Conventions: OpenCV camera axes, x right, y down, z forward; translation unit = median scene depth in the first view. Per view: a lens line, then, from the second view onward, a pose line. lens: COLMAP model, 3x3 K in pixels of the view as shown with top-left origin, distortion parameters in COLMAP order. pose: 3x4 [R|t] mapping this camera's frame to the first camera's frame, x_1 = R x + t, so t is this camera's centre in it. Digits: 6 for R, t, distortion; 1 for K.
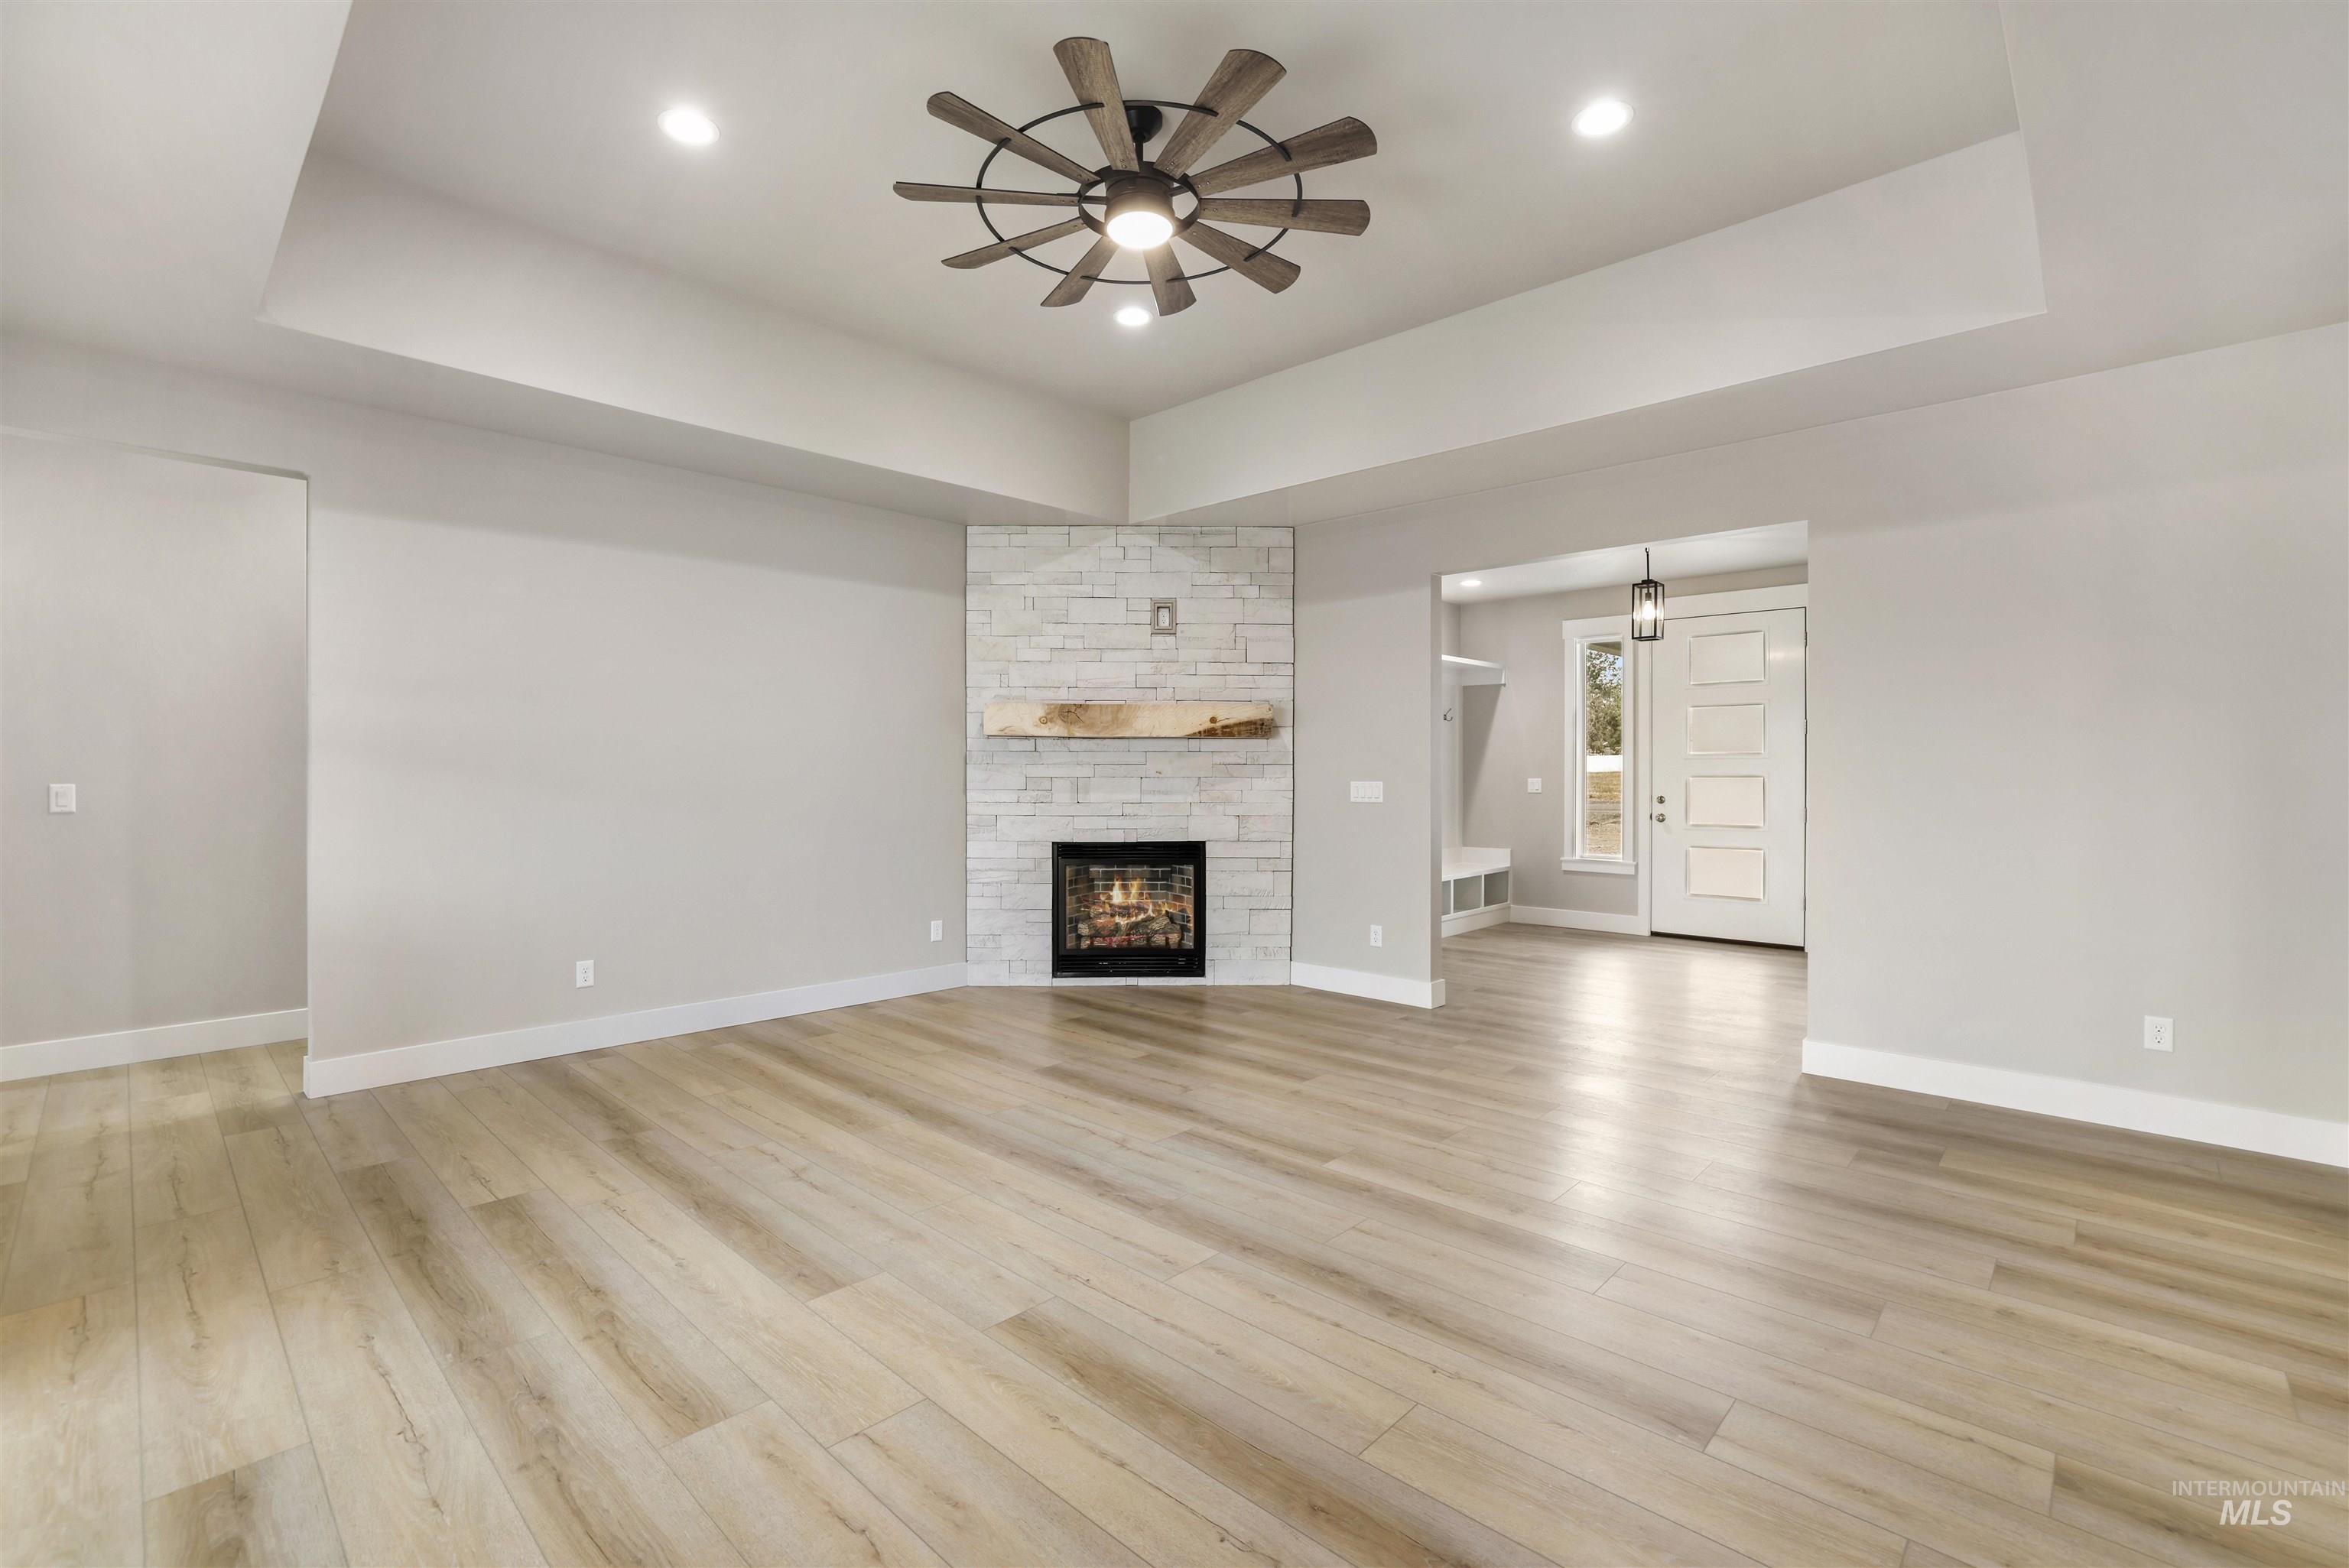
lens RADIAL K [[1017.5, 0, 1178.5], [0, 1017.5, 777.9], [0, 0, 1]] dist [0.000997, 0.000347]
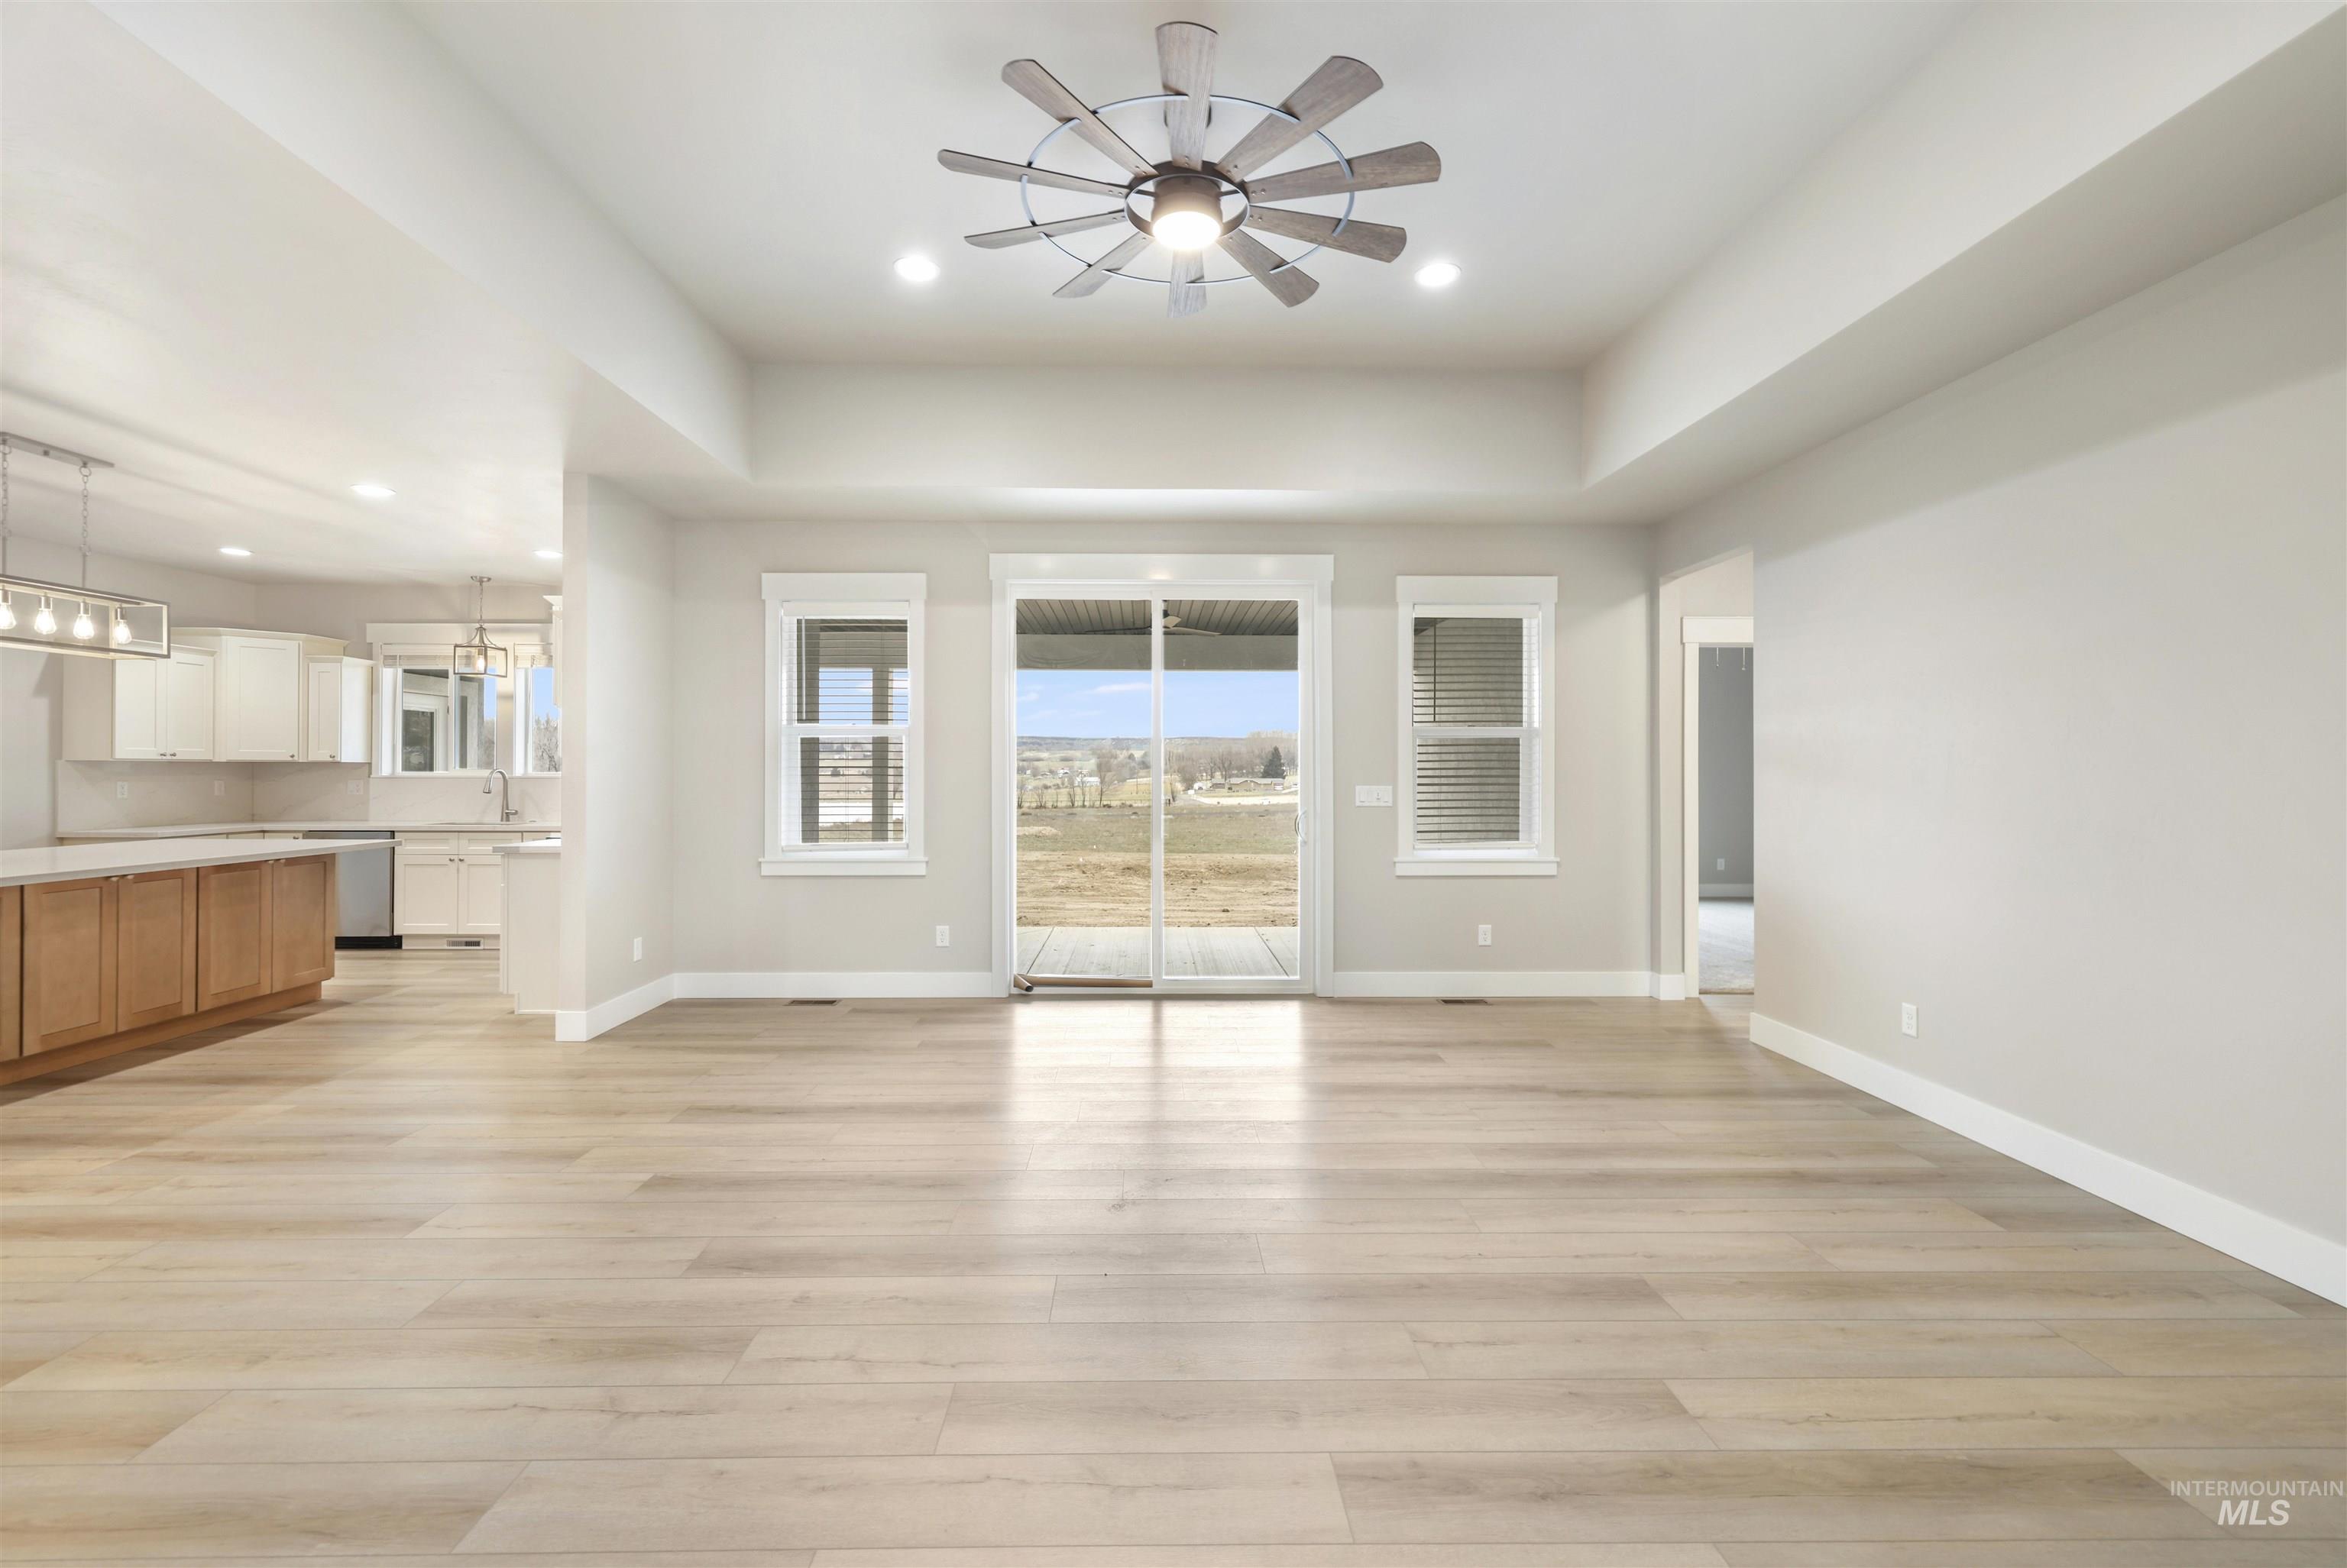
lens RADIAL K [[1016.6, 0, 1187.7], [0, 1016.6, 781.3], [0, 0, 1]] dist [0.000997, 0.000347]
pose [[-0.710239, -0.007964, -0.703916, 0.506175], [-0.008253, 0.999961, -0.002986, -0.001696], [0.703912, 0.003689, -0.710277, 1.317516]]
